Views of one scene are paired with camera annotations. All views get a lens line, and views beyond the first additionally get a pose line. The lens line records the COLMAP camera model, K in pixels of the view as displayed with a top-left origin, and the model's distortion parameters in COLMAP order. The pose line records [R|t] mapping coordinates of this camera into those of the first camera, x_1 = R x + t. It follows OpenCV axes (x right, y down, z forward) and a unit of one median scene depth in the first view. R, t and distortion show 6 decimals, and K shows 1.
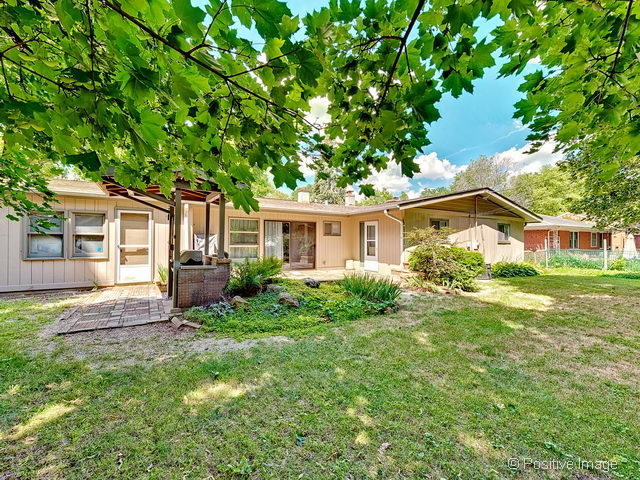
lens RADIAL K [[258.6, 0, 311.5], [0, 258.6, 238.9], [0, 0, 1]] dist [-0.000643, -0.000079]
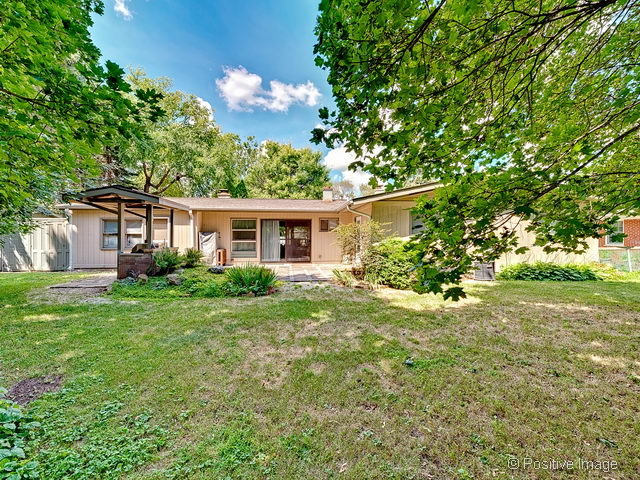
lens RADIAL K [[258.6, 0, 311.5], [0, 258.6, 238.9], [0, 0, 1]] dist [-0.000643, -0.000079]
pose [[0.917332, -0.004565, -0.398097, 0.500375], [0.010540, 0.999862, 0.012822, 0.003782], [0.397984, -0.015958, 0.917254, 0.005399]]
